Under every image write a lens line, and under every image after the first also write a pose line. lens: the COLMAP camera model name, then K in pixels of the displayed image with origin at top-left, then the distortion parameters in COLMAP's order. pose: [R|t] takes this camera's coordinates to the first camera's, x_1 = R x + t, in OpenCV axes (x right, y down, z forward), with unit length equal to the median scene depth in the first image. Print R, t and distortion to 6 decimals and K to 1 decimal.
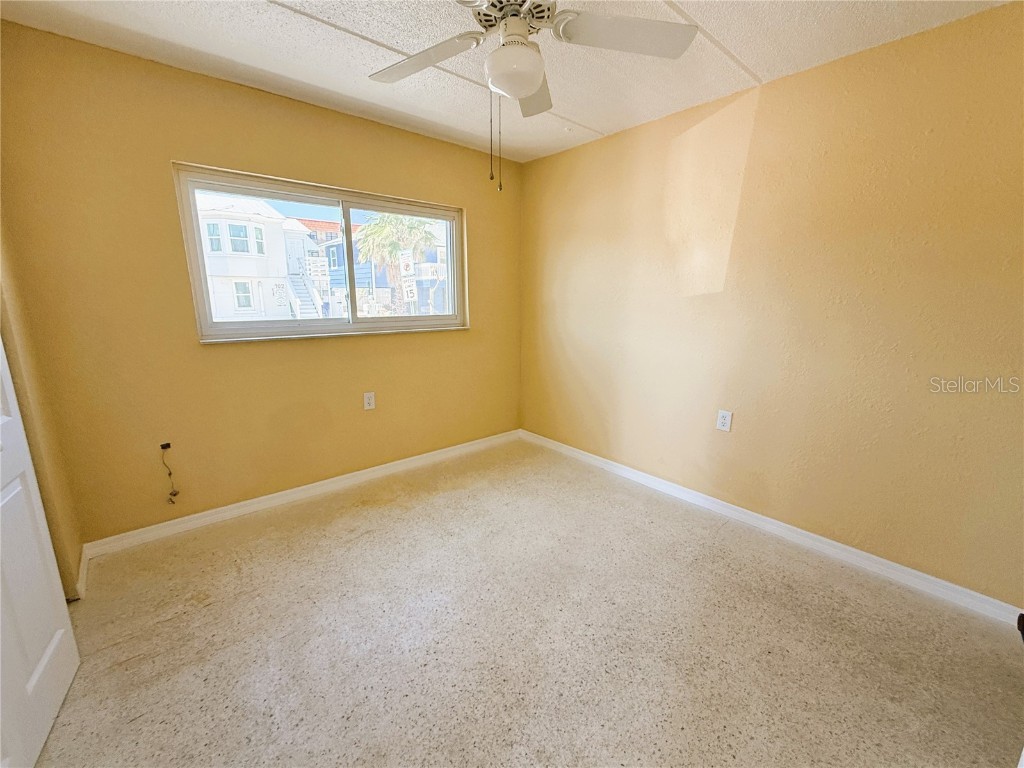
lens RADIAL K [[414.9, 0, 515.8], [0, 414.9, 382.1], [0, 0, 1]] dist [0.001023, -0.000137]
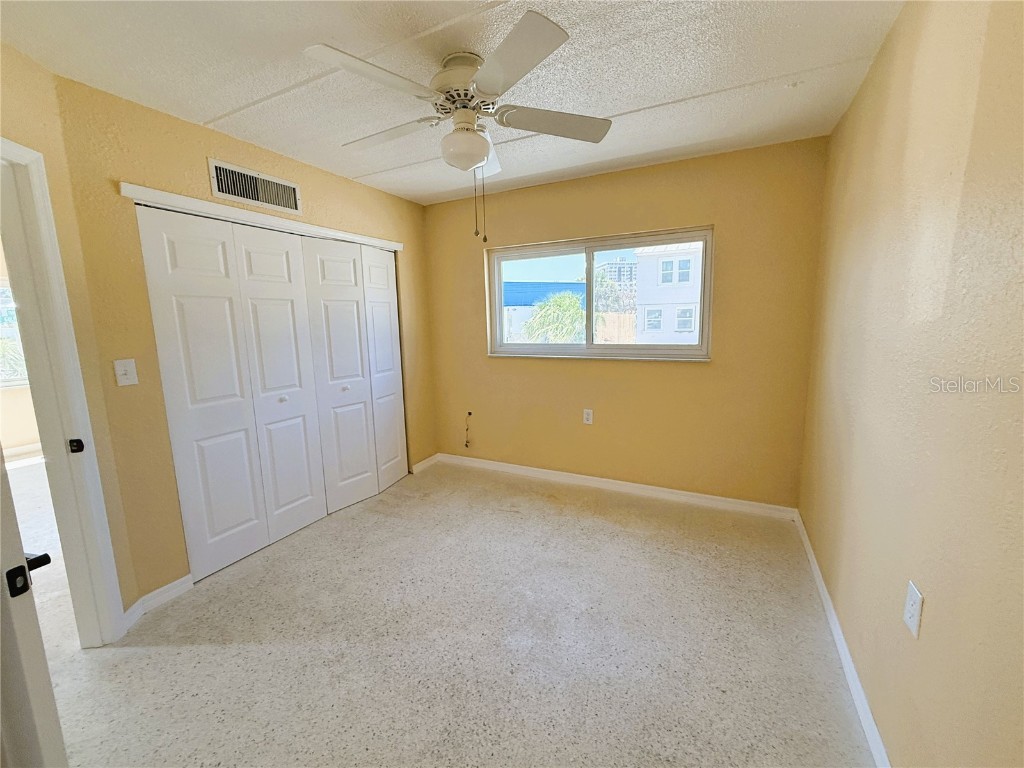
lens RADIAL K [[414.9, 0, 516.8], [0, 414.9, 384.7], [0, 0, 1]] dist [0.001023, -0.000137]
pose [[0.391926, 0.126594, -0.911245, 0.701923], [-0.169251, 0.983503, 0.063838, -0.095019], [0.904294, 0.129210, 0.406886, 0.408762]]
